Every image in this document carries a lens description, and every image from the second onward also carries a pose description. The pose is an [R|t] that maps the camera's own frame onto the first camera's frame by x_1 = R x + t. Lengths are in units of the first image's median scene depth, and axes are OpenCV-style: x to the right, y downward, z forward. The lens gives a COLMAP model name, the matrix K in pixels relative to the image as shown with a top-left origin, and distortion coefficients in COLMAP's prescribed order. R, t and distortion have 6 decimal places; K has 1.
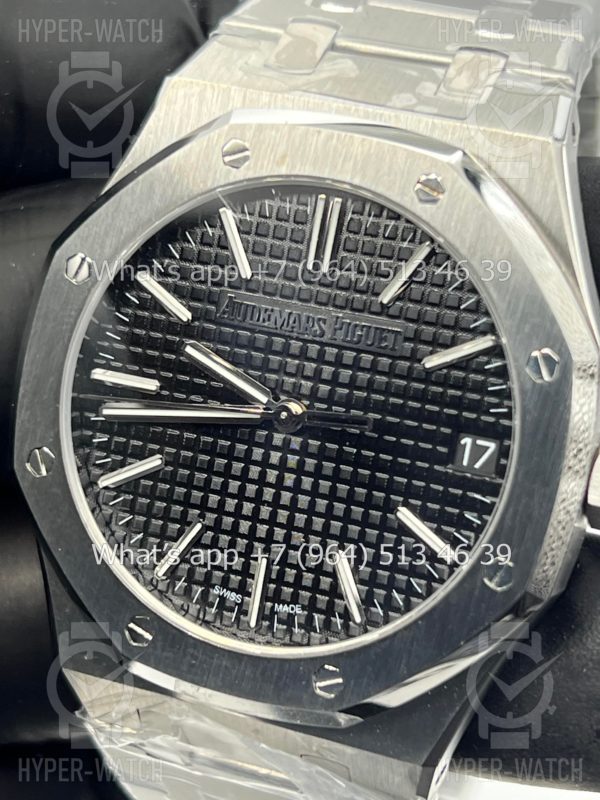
lens RADIAL K [[1961.0, 0, 286.4], [0, 1961.0, 401.3], [0, 0, 1]] dist [0.172085, 0.000000]
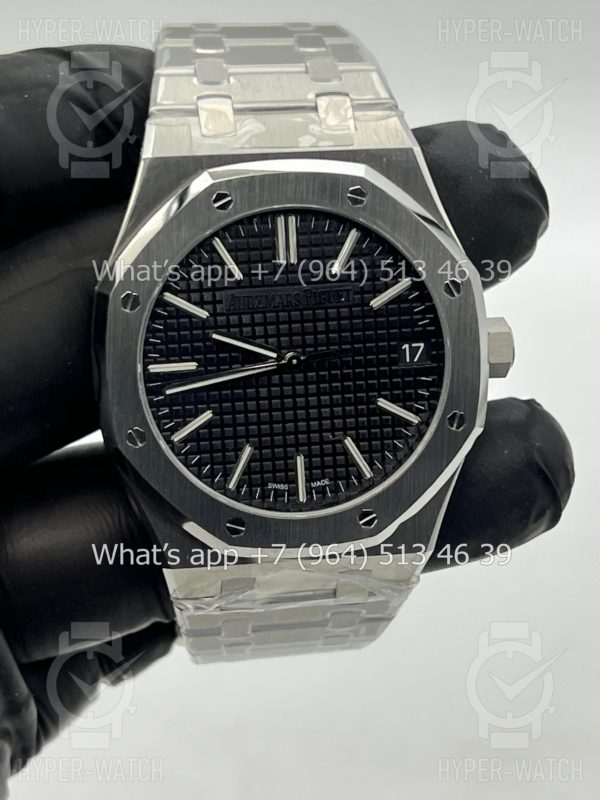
lens RADIAL K [[1961.0, 0, 303.7], [0, 1961.0, 403.0], [0, 0, 1]] dist [0.172085, 0.000000]
pose [[0.867846, -0.276591, 0.412724, -0.622756], [0.238399, 0.960655, 0.142505, -0.174779], [-0.435901, -0.025279, 0.899640, -0.364458]]
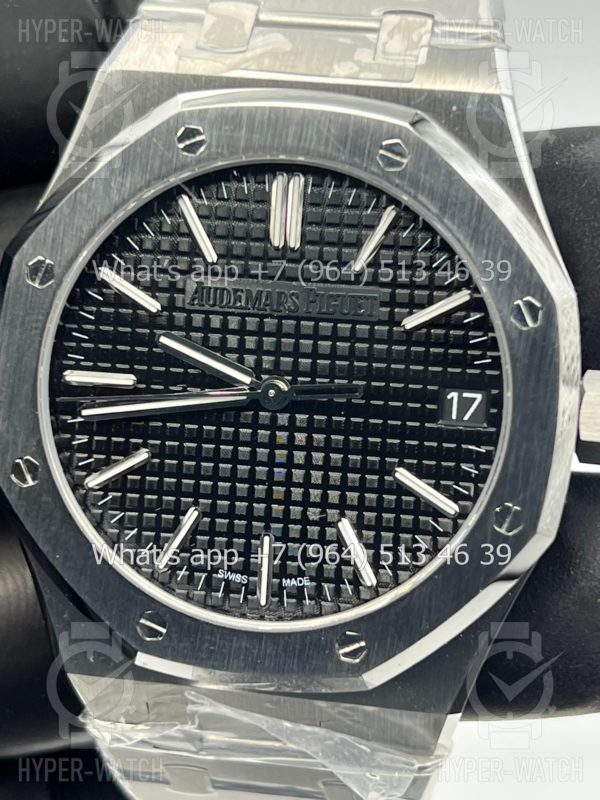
lens RADIAL K [[1961.0, 0, 294.1], [0, 1961.0, 404.7], [0, 0, 1]] dist [0.172085, 0.000000]
pose [[0.978545, -0.128511, 0.161044, -0.151223], [0.124438, 0.991604, 0.035173, -0.020810], [-0.164212, -0.014379, 0.986320, 0.004329]]
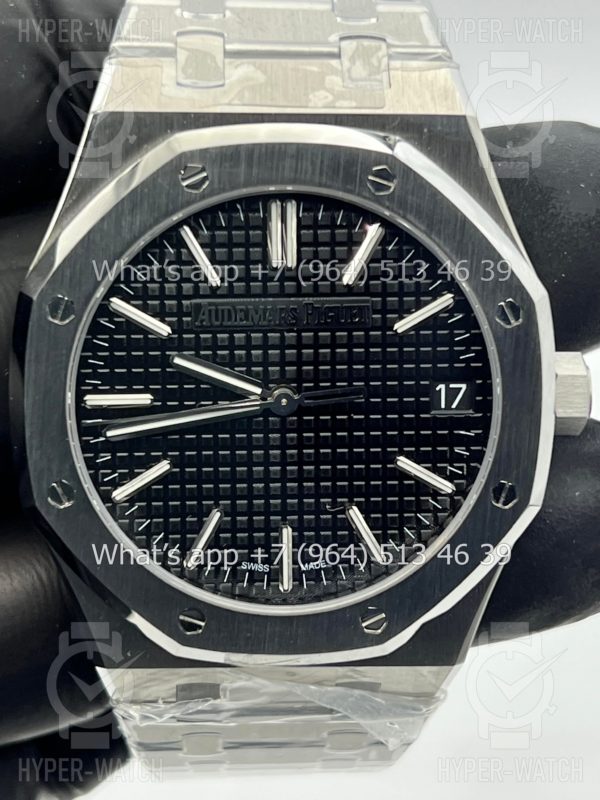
lens RADIAL K [[1961.0, 0, 301.2], [0, 1961.0, 391.7], [0, 0, 1]] dist [0.172085, 0.000000]
pose [[0.912794, -0.236123, 0.333245, -0.356353], [0.193674, 0.968612, 0.155823, -0.167297], [-0.359579, -0.077693, 0.929875, -0.033595]]
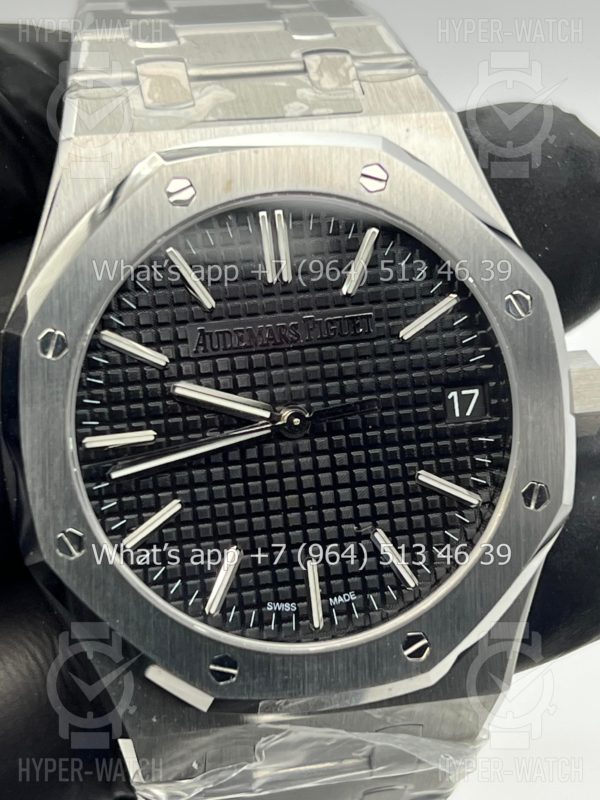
lens RADIAL K [[1961.0, 0, 301.2], [0, 1961.0, 398.3], [0, 0, 1]] dist [0.172085, 0.000000]
pose [[0.840401, -0.279305, 0.464450, -0.474677], [0.289505, 0.955819, 0.050953, -0.056526], [-0.458162, 0.091640, 0.884132, 0.074502]]
